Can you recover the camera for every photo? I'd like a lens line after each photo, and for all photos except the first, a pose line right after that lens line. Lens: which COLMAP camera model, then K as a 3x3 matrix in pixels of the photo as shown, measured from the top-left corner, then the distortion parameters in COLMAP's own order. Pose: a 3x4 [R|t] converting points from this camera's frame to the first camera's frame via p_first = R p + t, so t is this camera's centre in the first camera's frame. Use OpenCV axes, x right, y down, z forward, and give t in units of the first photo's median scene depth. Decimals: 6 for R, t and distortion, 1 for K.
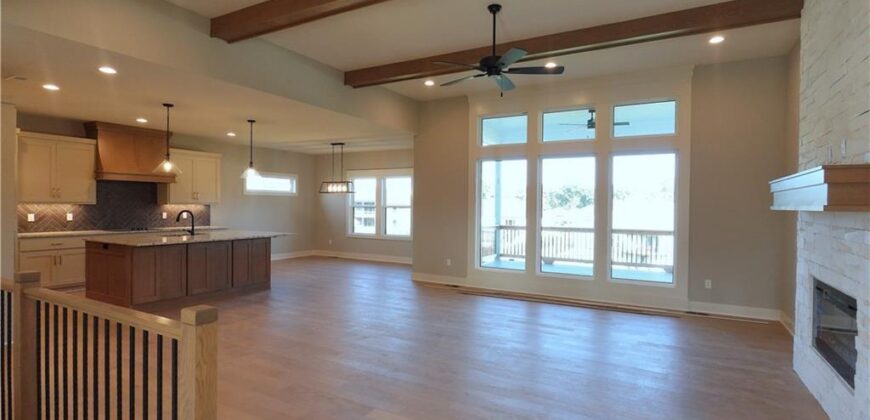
lens RADIAL K [[439.2, 0, 432.9], [0, 439.2, 209.7], [0, 0, 1]] dist [-0.001525, -0.001397]
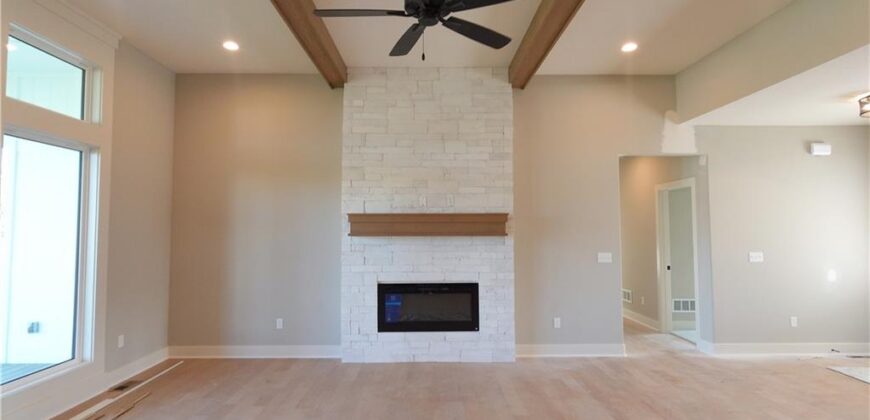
lens RADIAL K [[439.2, 0, 432.9], [0, 439.2, 209.7], [0, 0, 1]] dist [-0.001525, -0.001397]
pose [[-0.511941, 0.037016, 0.858222, -0.168184], [0.008177, 0.999236, -0.038221, -0.010384], [-0.858981, -0.012549, -0.511853, 0.587708]]
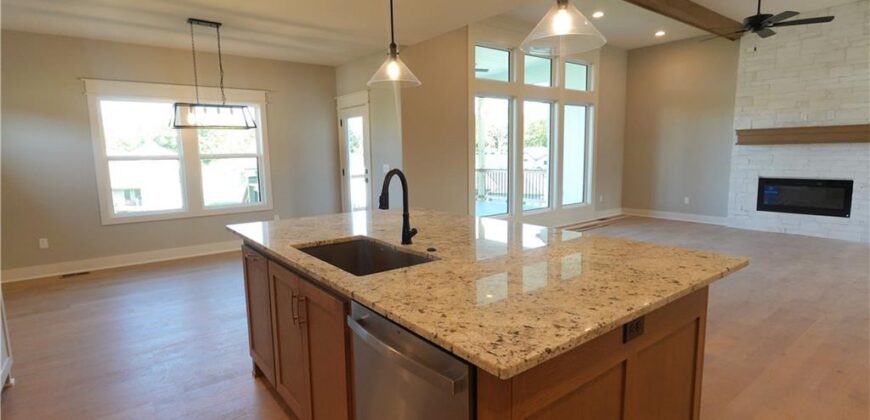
lens RADIAL K [[439.2, 0, 432.9], [0, 439.2, 209.7], [0, 0, 1]] dist [-0.001525, -0.001397]
pose [[0.374967, -0.136710, 0.916902, -0.598730], [0.030614, 0.990353, 0.135142, -0.007693], [-0.926533, -0.022604, 0.375535, 0.611501]]
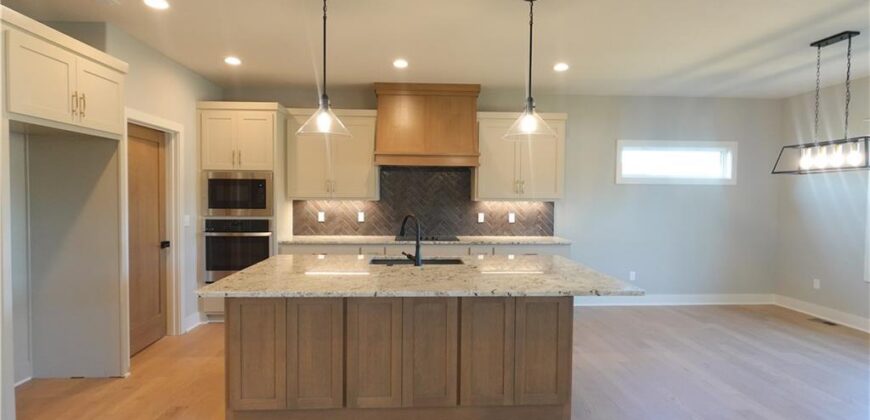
lens RADIAL K [[439.2, 0, 432.9], [0, 439.2, 209.7], [0, 0, 1]] dist [-0.001525, -0.001397]
pose [[0.546536, 0.020798, -0.837177, -0.092207], [-0.012052, 0.999783, 0.016970, -0.008248], [0.837349, 0.000814, 0.546669, 0.530080]]
